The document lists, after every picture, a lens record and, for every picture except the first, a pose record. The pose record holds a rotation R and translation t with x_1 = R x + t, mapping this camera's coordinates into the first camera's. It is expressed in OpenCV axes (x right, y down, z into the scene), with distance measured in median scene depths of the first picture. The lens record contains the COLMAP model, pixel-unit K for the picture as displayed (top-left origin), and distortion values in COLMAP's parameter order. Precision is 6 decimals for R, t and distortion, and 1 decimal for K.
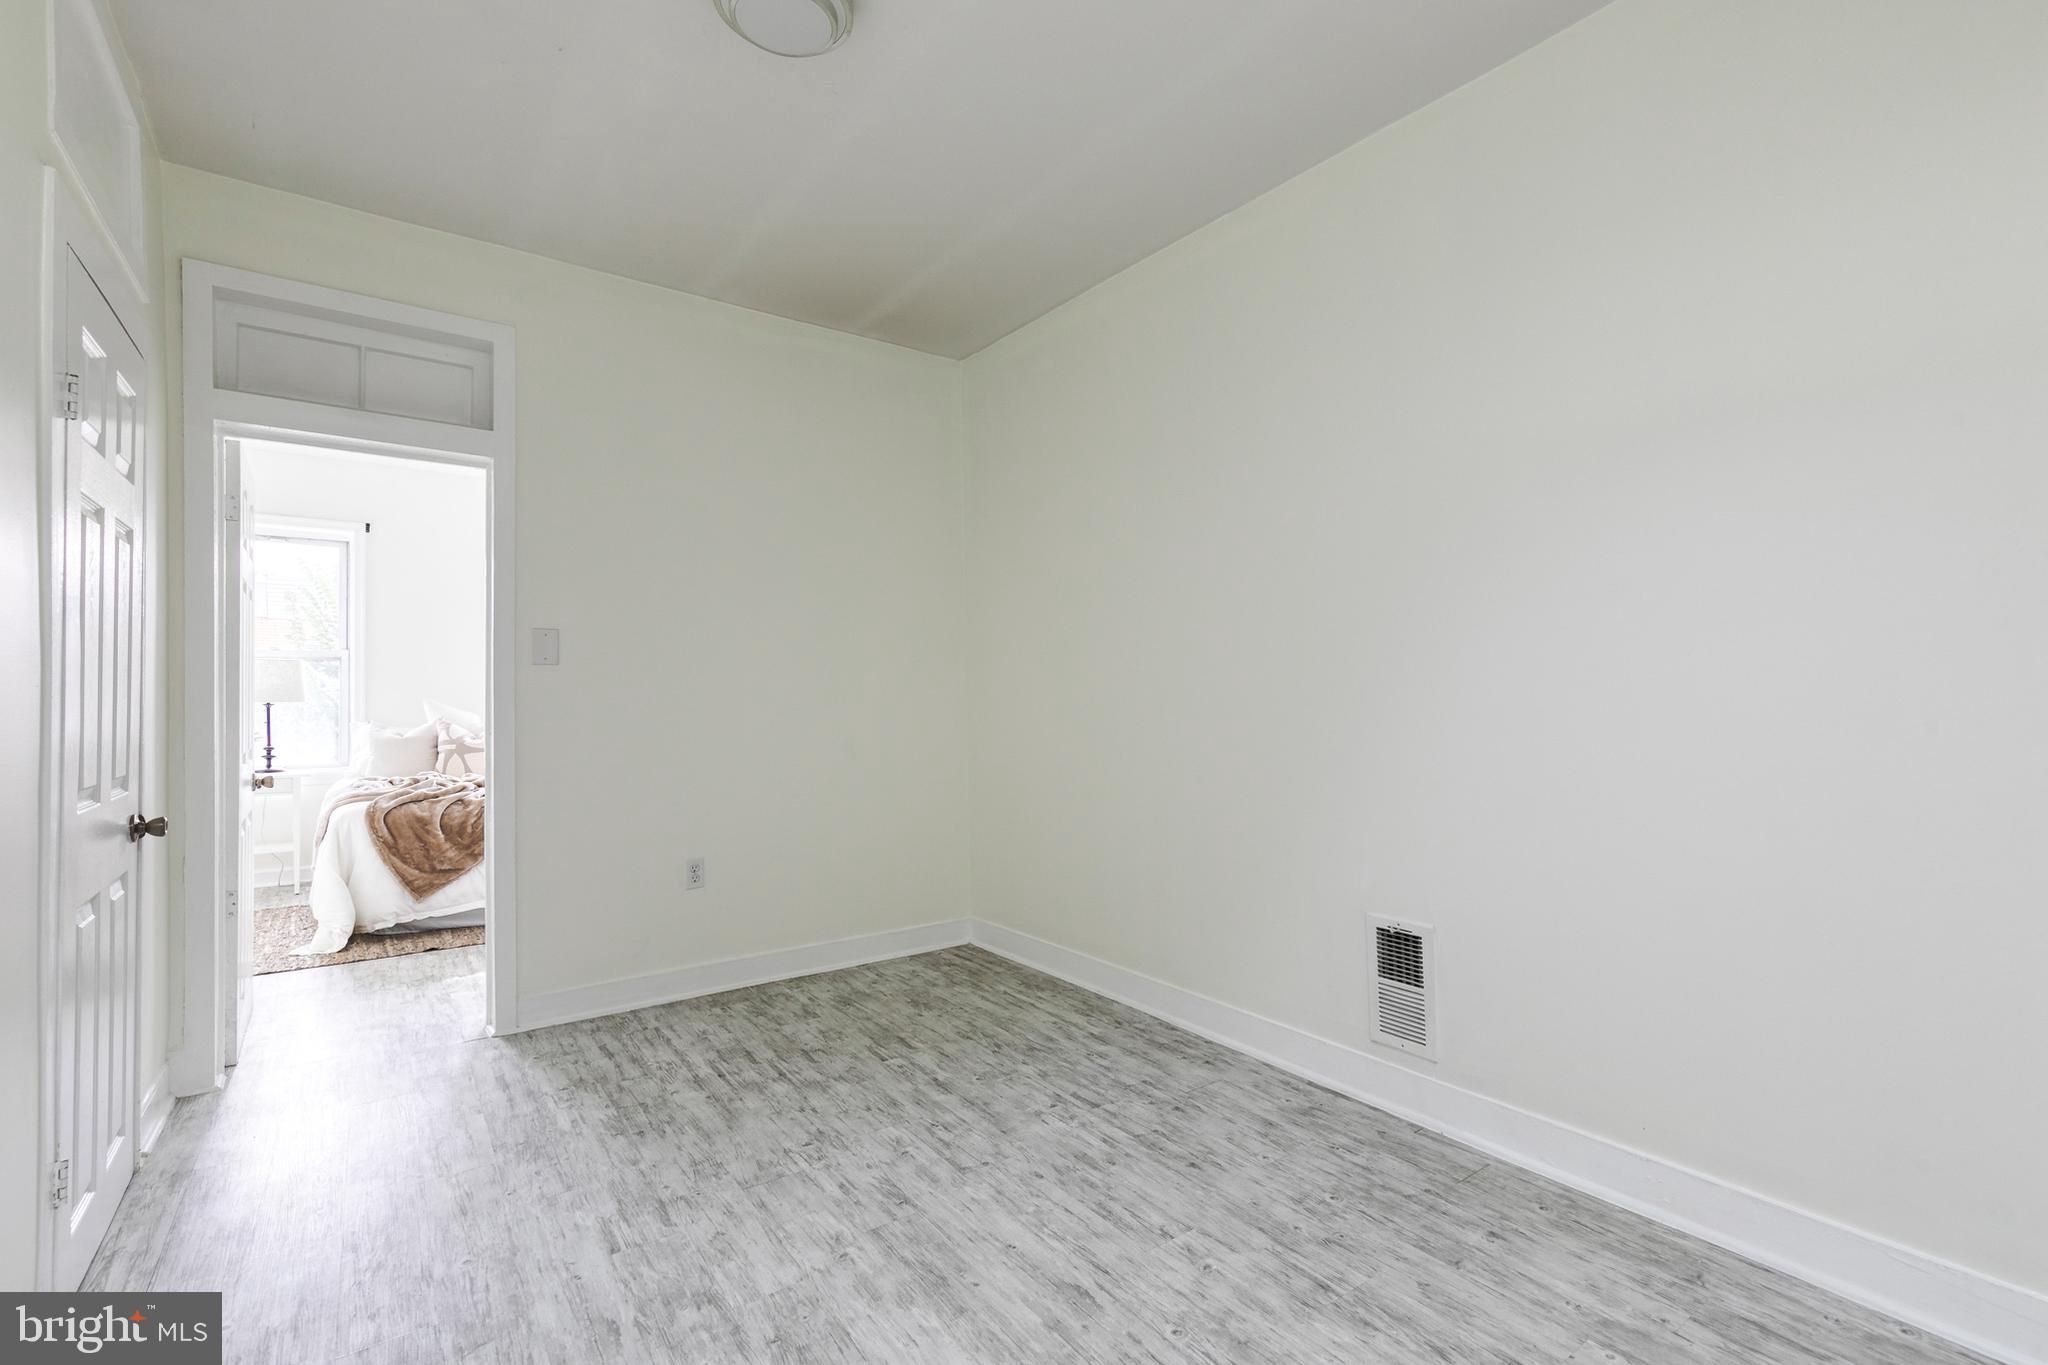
lens RADIAL K [[924.2, 0, 1037.7], [0, 924.2, 687.5], [0, 0, 1]] dist [0.011014, -0.002560]
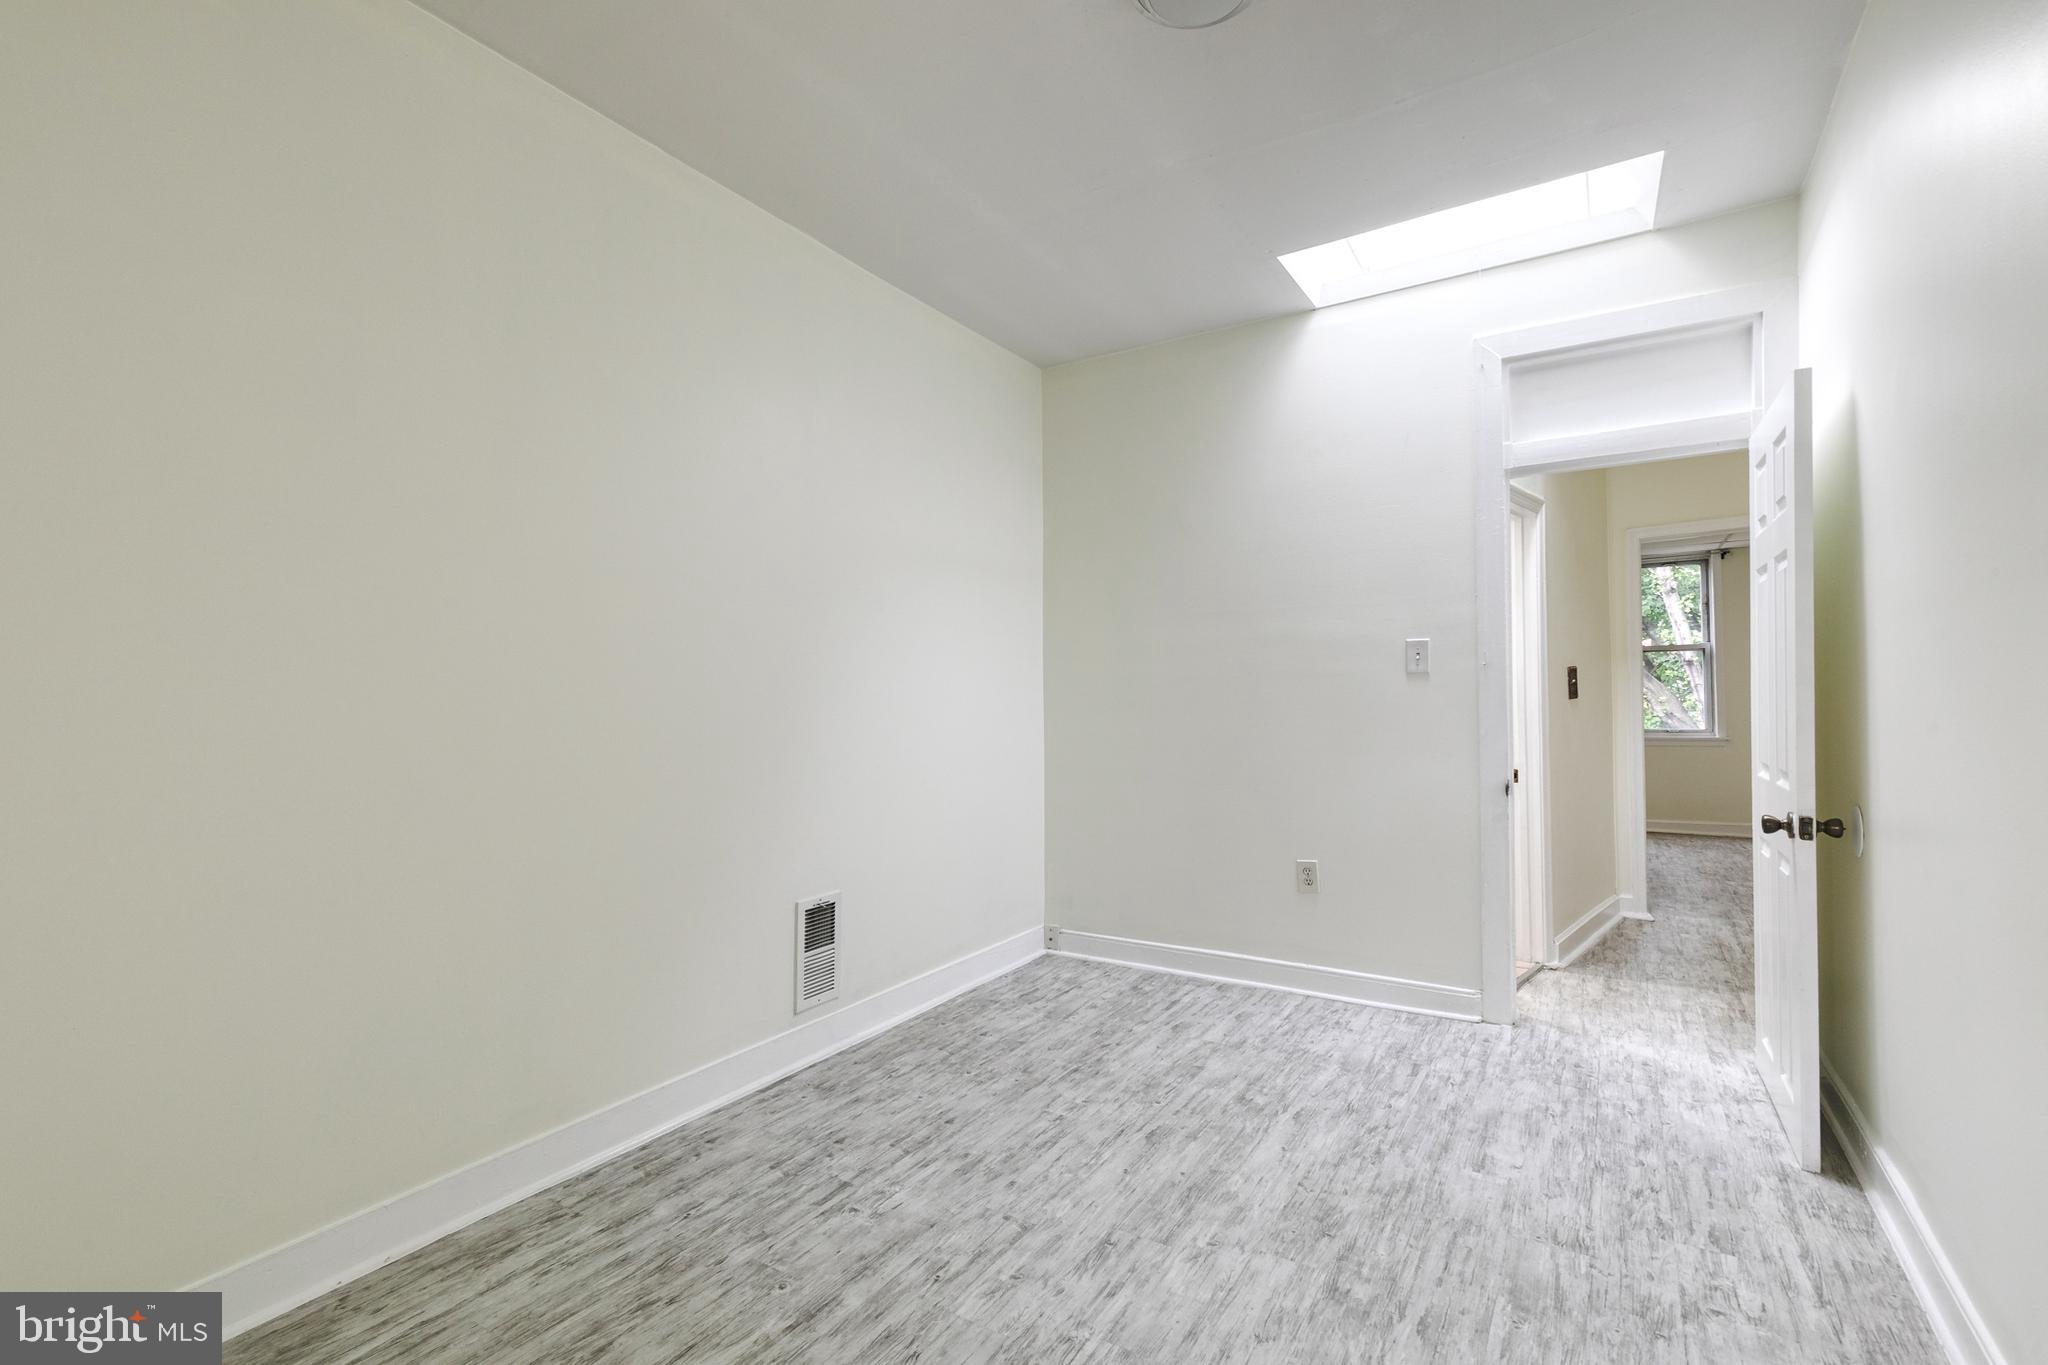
lens RADIAL K [[924.2, 0, 1037.7], [0, 924.2, 687.5], [0, 0, 1]] dist [0.011014, -0.002560]
pose [[-0.375726, 0.021975, 0.926470, -0.951964], [0.011930, 0.999751, -0.018874, 0.004398], [-0.926654, 0.003961, -0.375894, 1.342083]]
